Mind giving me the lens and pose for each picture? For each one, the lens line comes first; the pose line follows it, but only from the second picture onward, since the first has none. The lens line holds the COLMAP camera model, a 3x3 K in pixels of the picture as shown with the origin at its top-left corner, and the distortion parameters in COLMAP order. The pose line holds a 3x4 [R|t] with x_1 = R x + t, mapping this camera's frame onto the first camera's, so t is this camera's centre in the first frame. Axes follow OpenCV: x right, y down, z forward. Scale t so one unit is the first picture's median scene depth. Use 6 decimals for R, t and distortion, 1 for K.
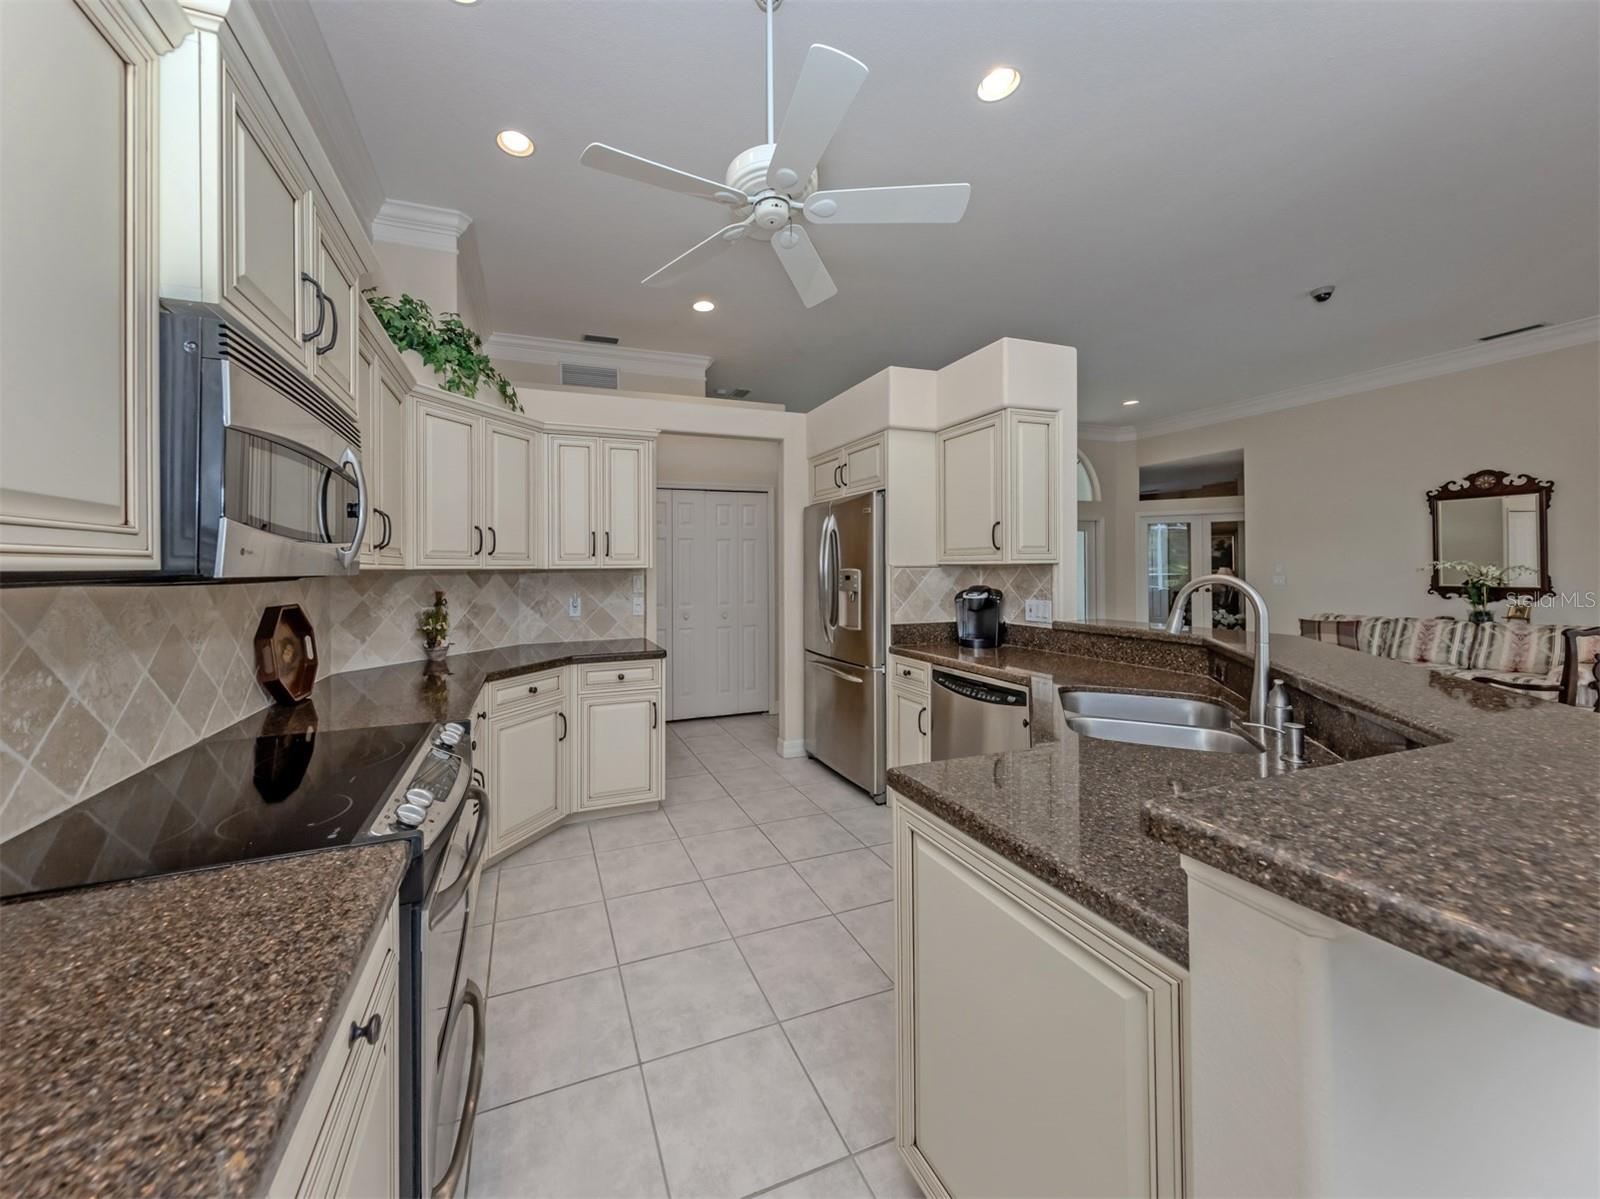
lens RADIAL K [[573.6, 0, 738.6], [0, 573.6, 550.2], [0, 0, 1]] dist [0.005689, -0.000702]
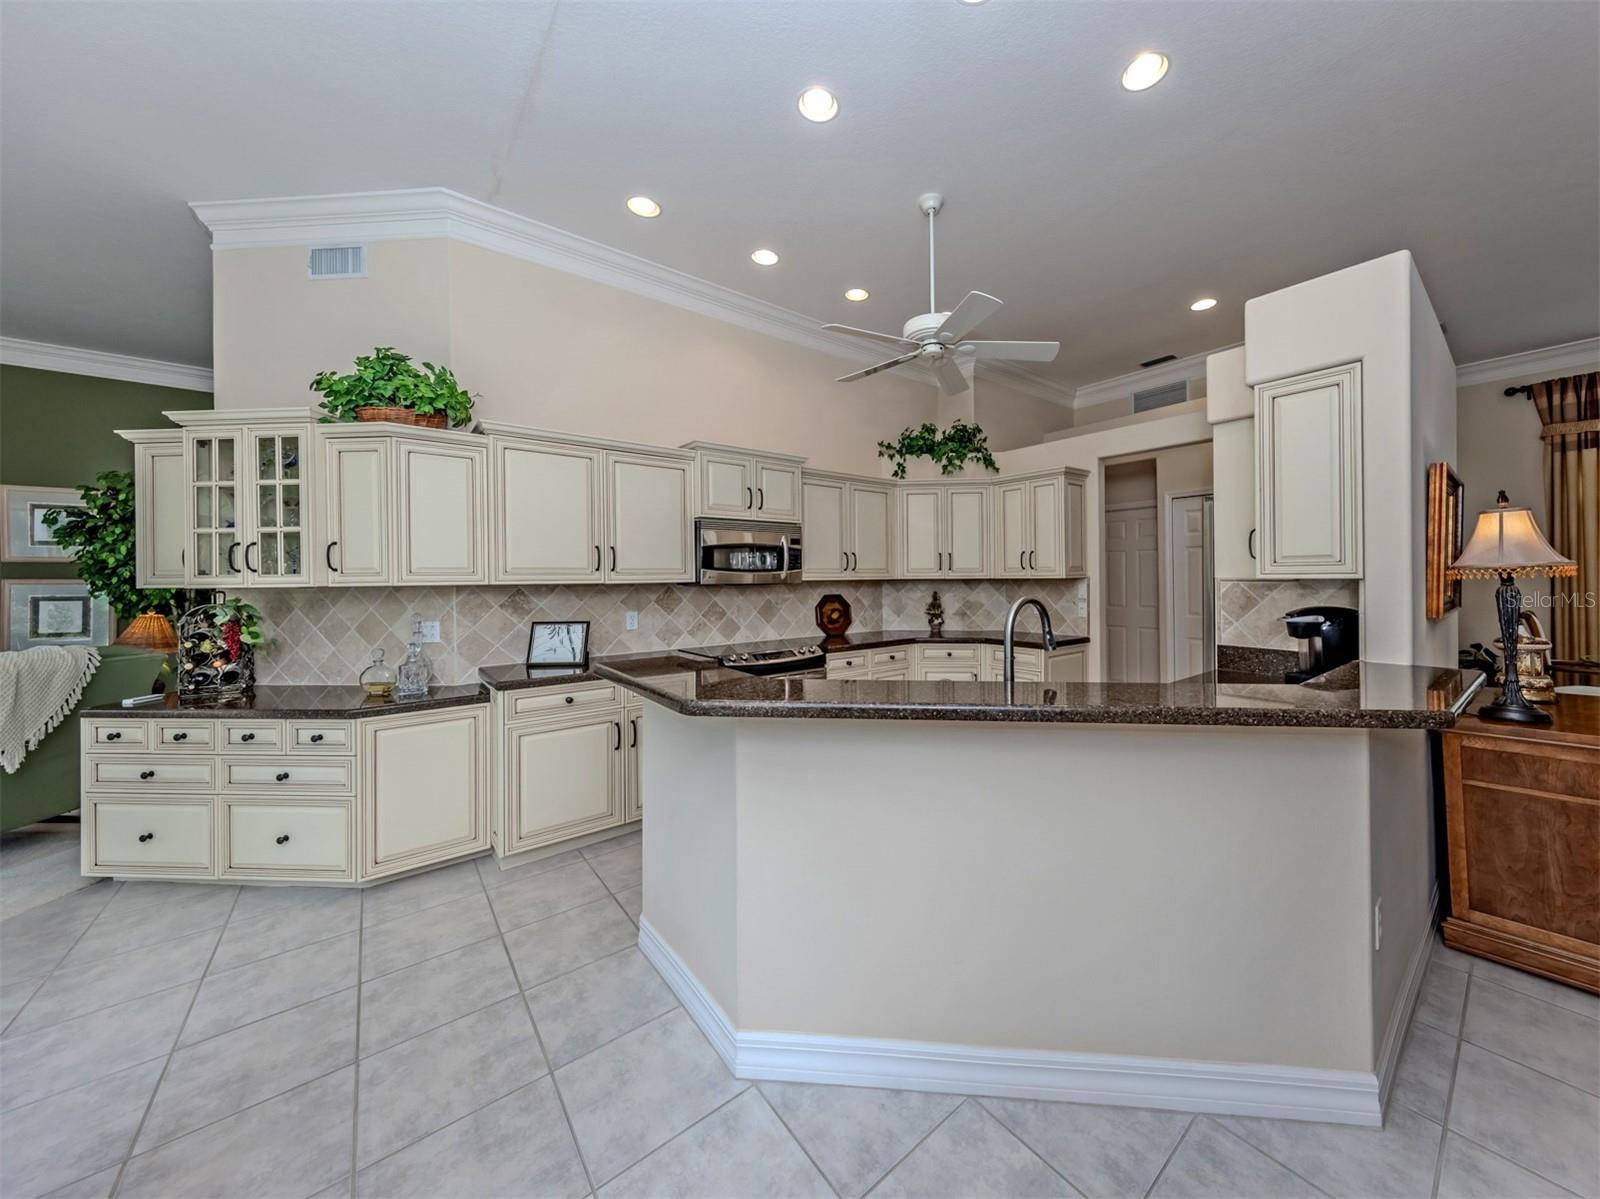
lens RADIAL K [[573.6, 0, 880.3], [0, 573.6, 559.8], [0, 0, 1]] dist [0.005689, -0.000702]
pose [[0.375255, -0.019781, -0.926711, 0.918066], [0.034007, 0.999393, -0.007562, -0.013701], [0.926298, -0.028677, 0.375700, 0.184223]]
